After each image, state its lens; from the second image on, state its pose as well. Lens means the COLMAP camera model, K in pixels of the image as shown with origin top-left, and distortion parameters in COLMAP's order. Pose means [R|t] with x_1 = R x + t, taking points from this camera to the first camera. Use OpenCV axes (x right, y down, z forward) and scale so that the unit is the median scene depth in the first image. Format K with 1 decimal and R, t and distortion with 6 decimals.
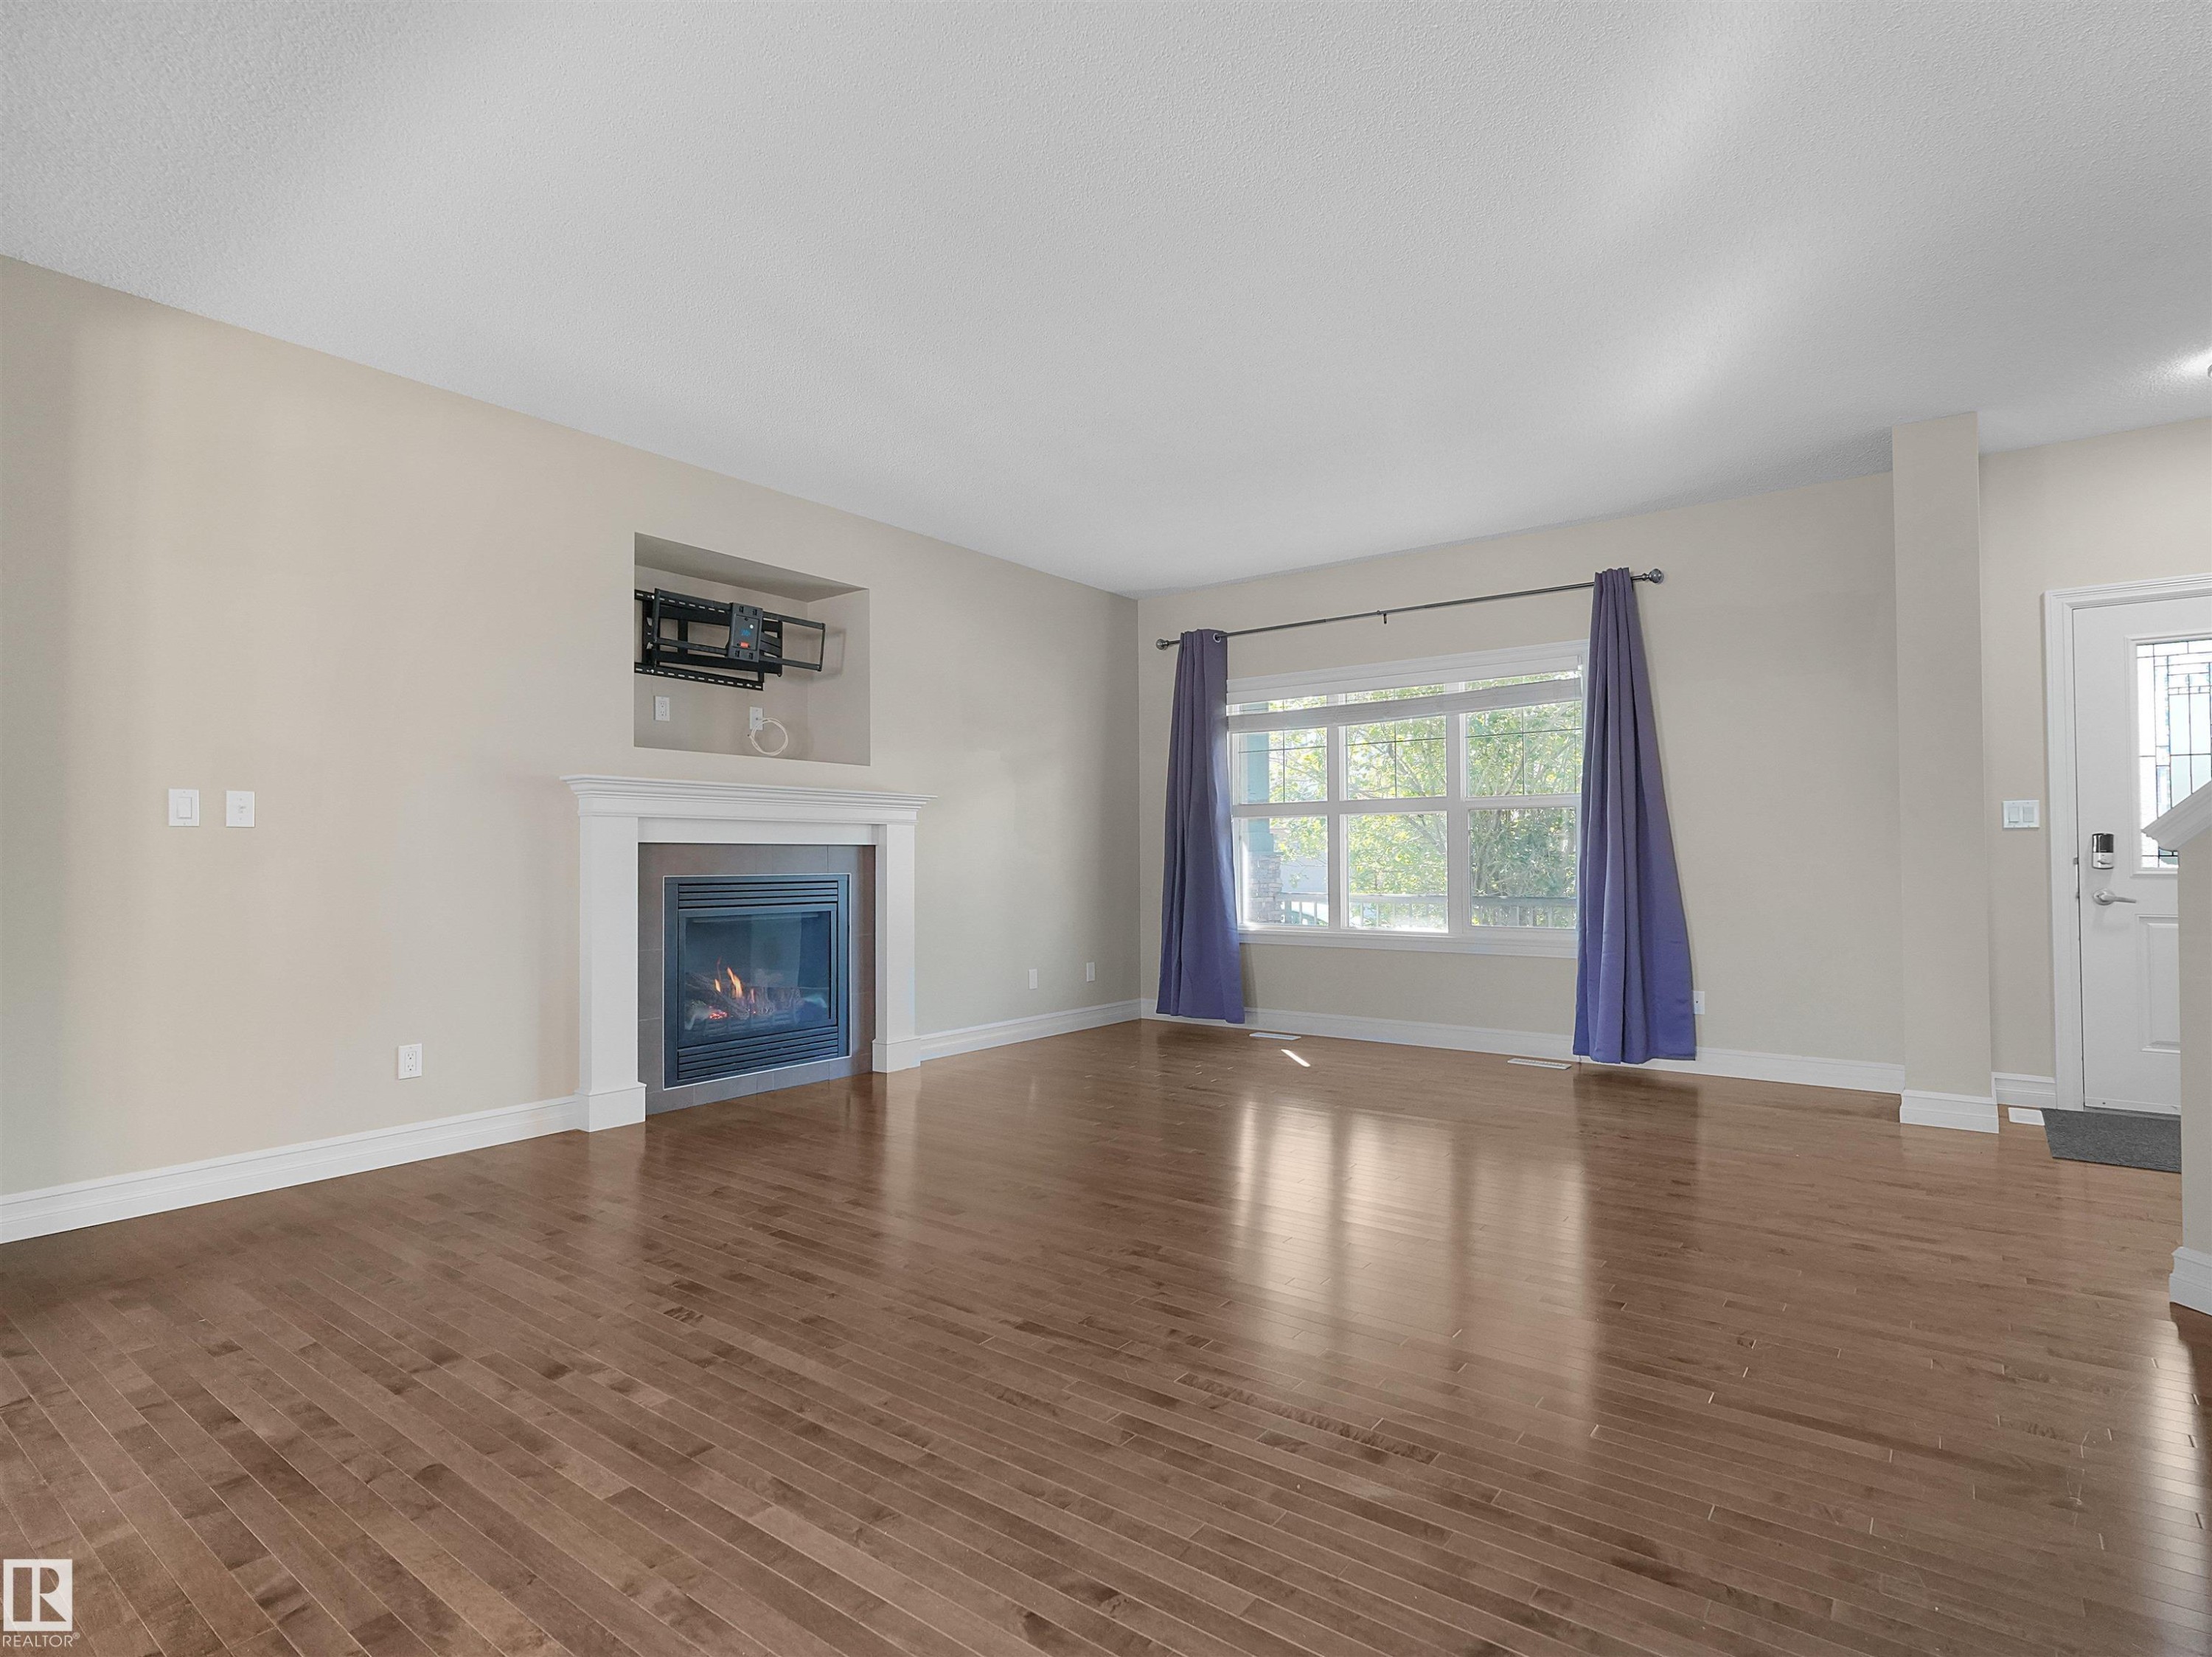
lens RADIAL K [[1116.9, 0, 1094.0], [0, 1116.9, 840.3], [0, 0, 1]] dist [-0.002258, -0.000355]
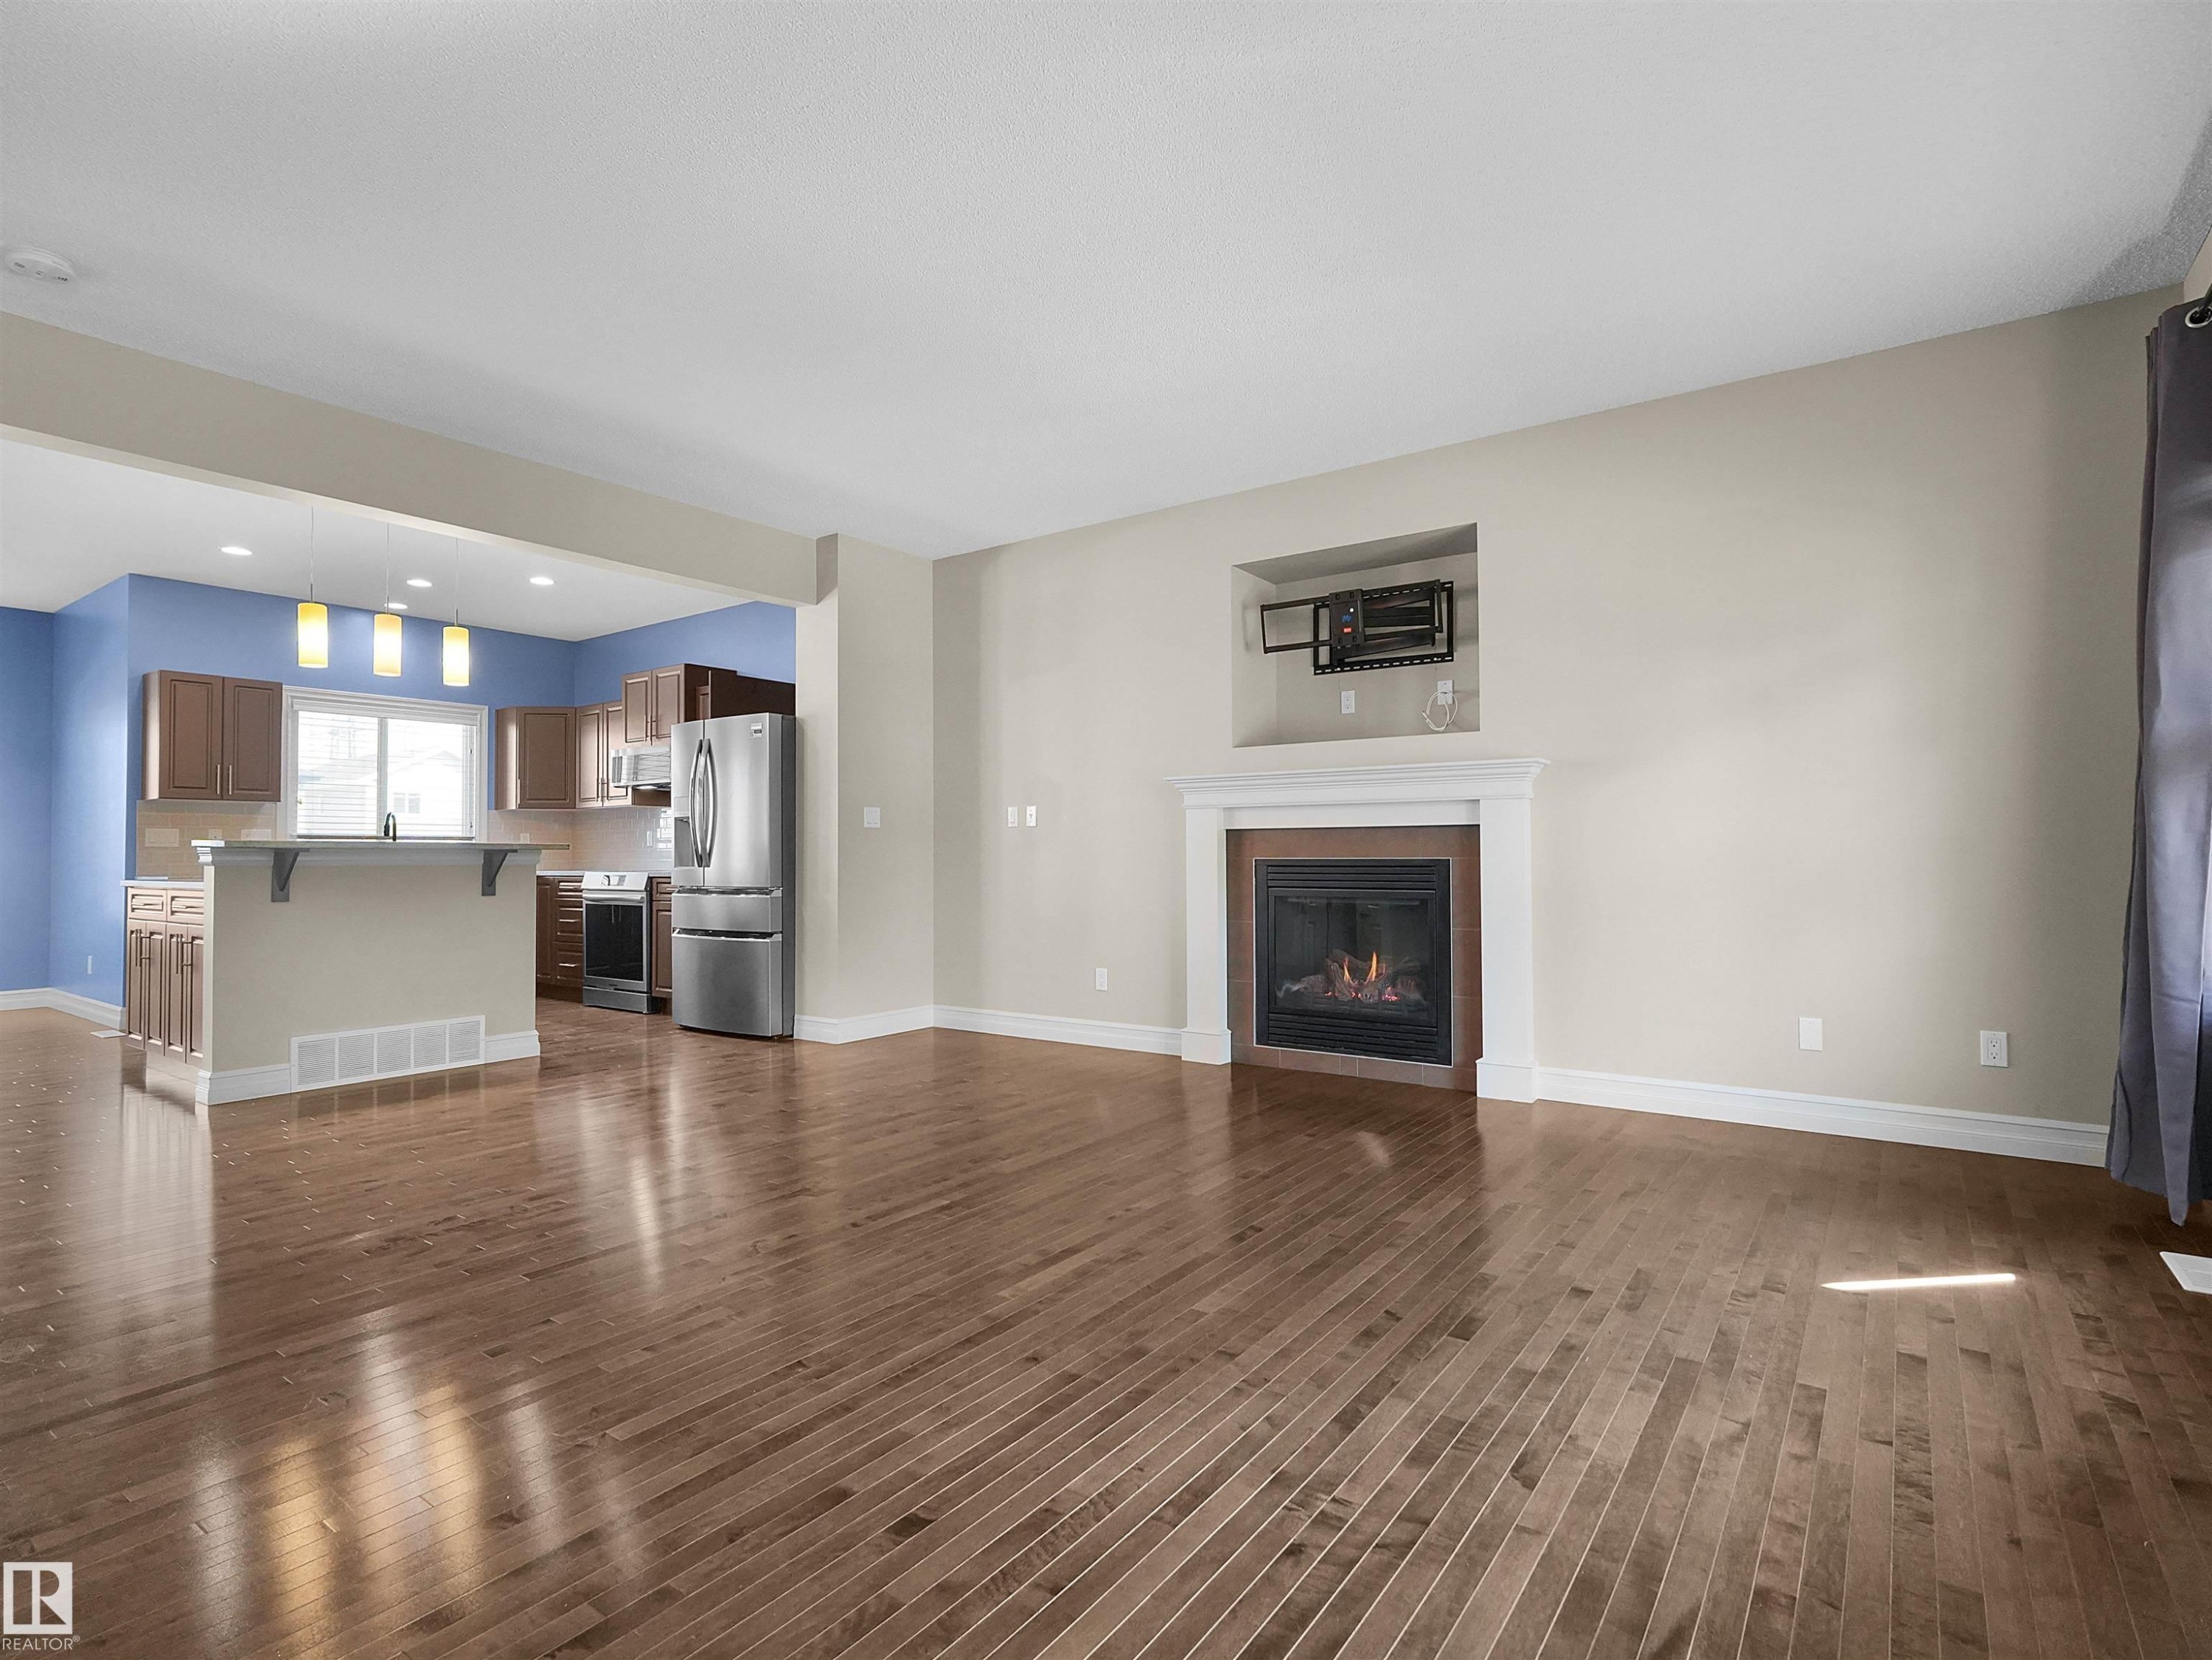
lens RADIAL K [[1116.9, 0, 1094.0], [0, 1116.9, 841.8], [0, 0, 1]] dist [-0.002258, -0.000355]
pose [[0.021036, -0.006670, -0.999756, 0.778264], [0.021227, 0.999755, -0.006223, 0.019919], [0.999553, -0.021091, 0.021172, 0.841415]]
